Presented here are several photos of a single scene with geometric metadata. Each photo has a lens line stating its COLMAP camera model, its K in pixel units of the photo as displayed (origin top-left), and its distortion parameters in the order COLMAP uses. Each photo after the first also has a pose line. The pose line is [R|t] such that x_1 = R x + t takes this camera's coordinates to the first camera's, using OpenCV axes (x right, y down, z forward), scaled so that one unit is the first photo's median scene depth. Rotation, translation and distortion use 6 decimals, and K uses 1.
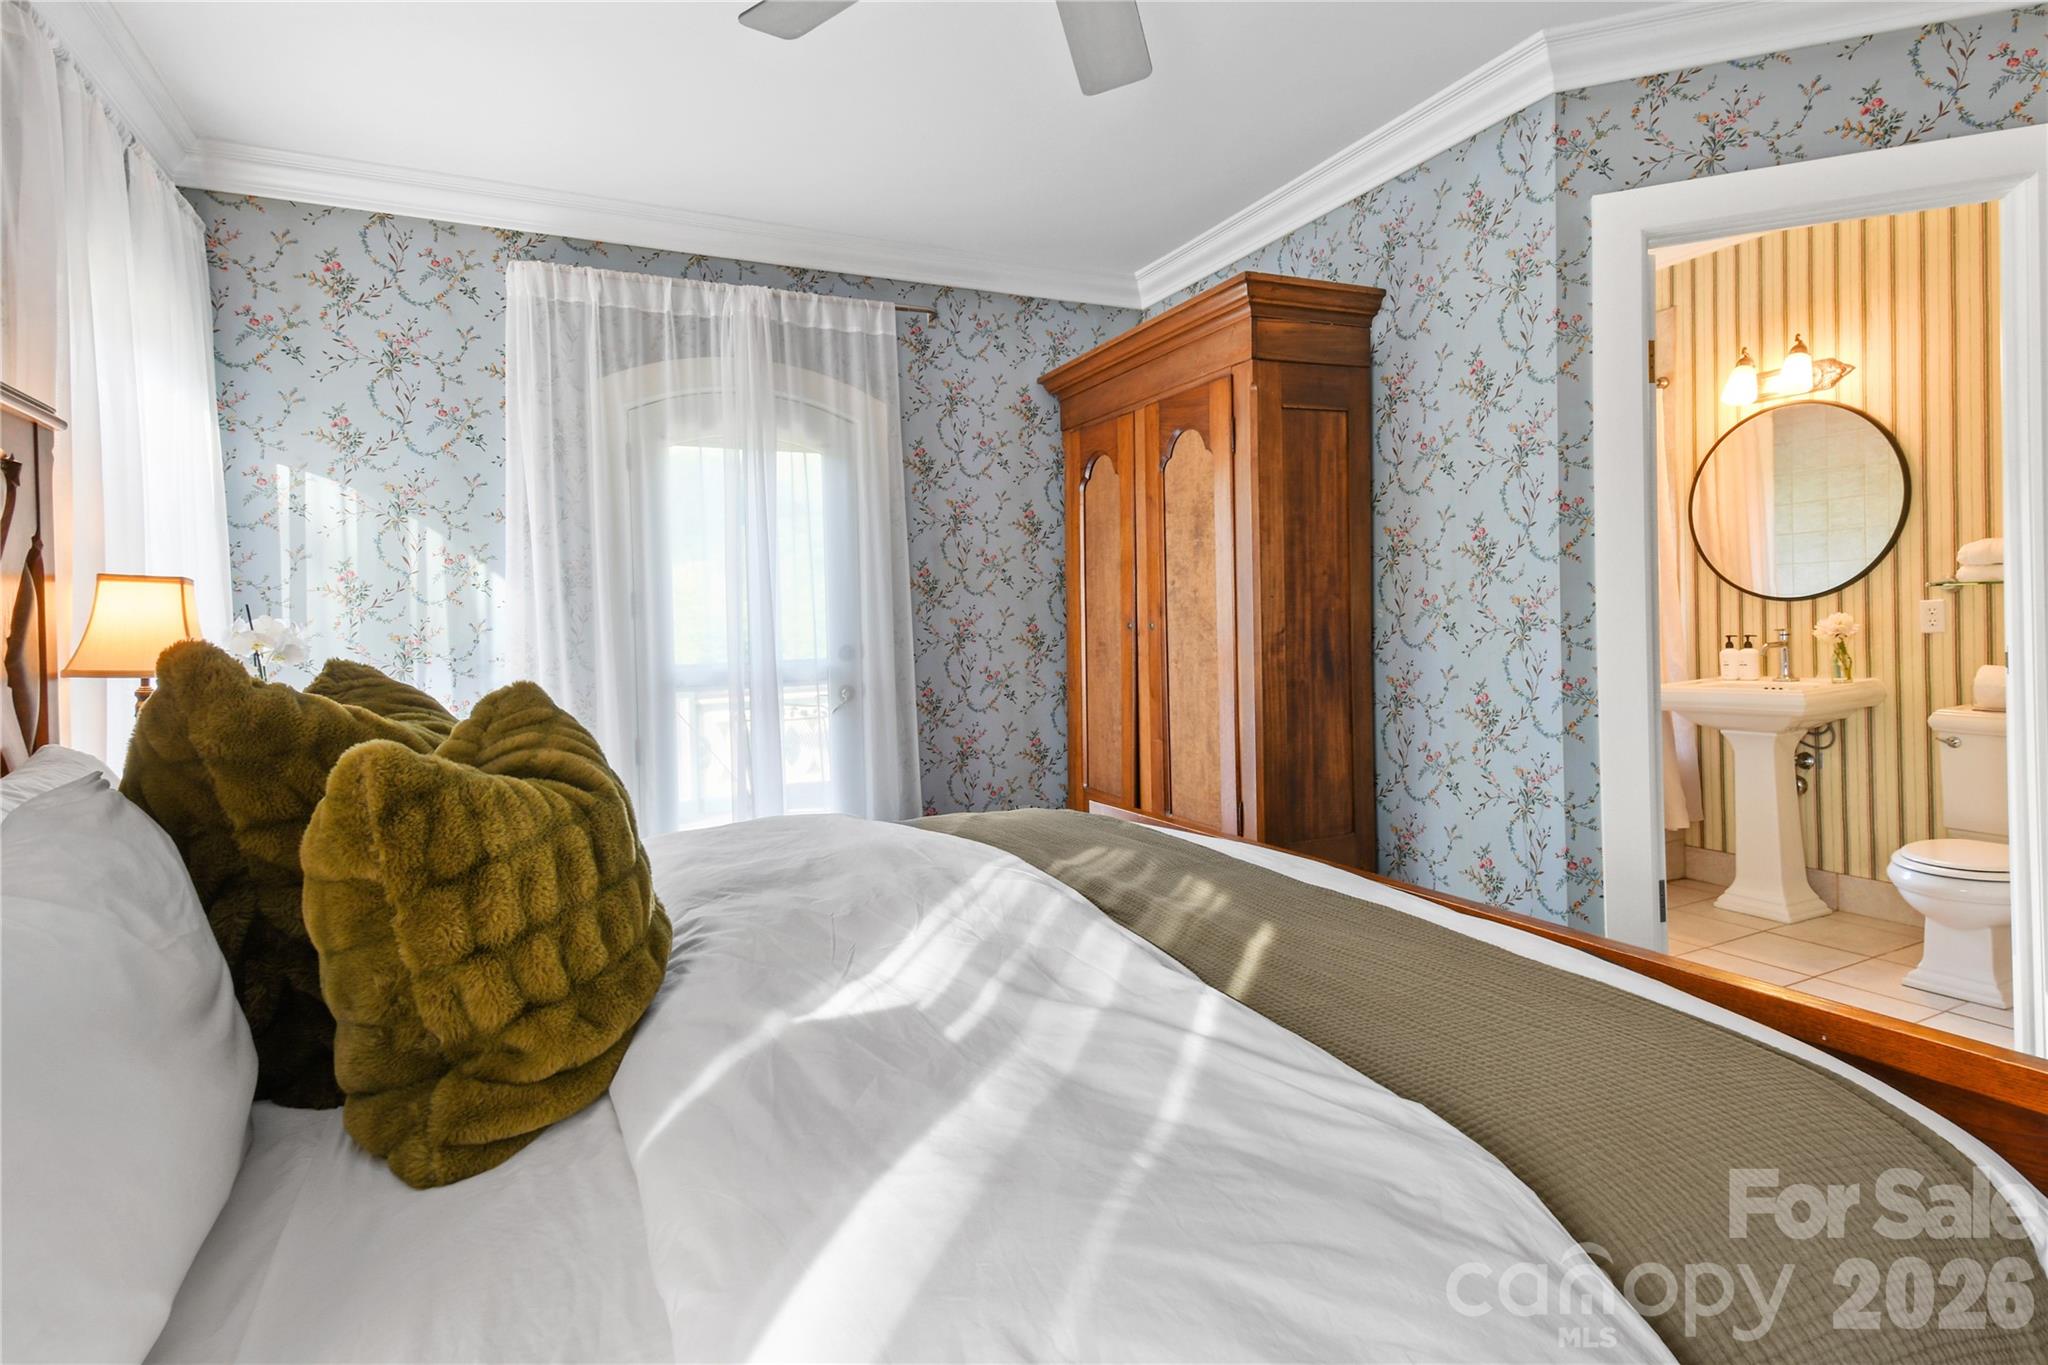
lens RADIAL K [[1004.3, 0, 1023.4], [0, 1004.3, 632.6], [0, 0, 1]] dist [0.002896, 0.000019]
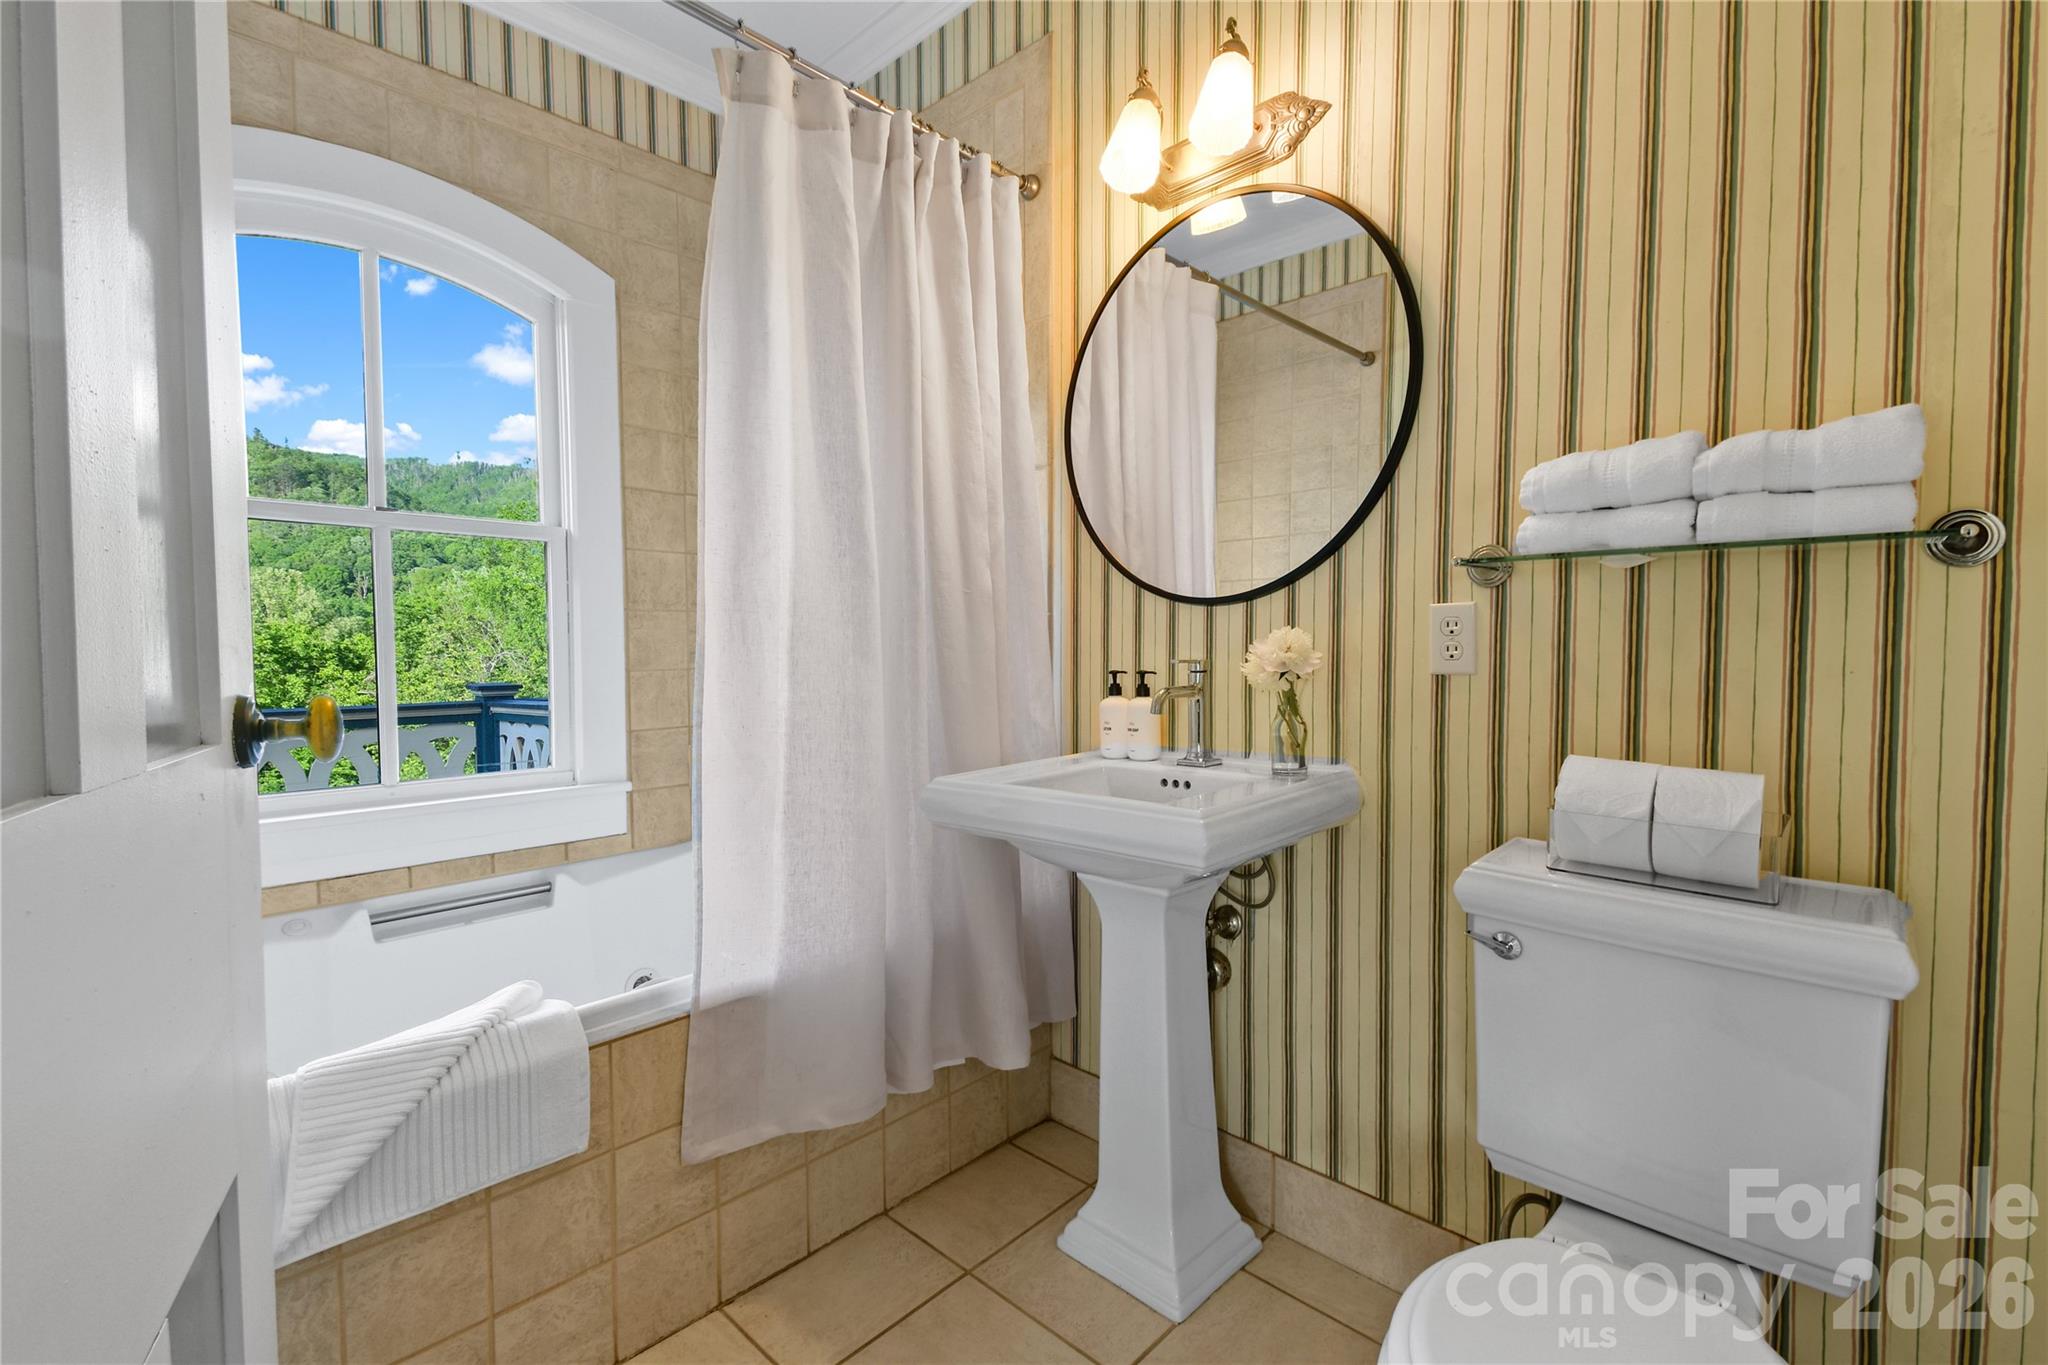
lens RADIAL K [[874.4, 0, 1025.6], [0, 874.4, 679.5], [0, 0, 1]] dist [0.013388, -0.000020]
pose [[0.931791, 0.013052, 0.362760, 0.533027], [-0.020541, 0.999648, 0.016796, 0.000572], [-0.362413, -0.023102, 0.931731, 0.644417]]
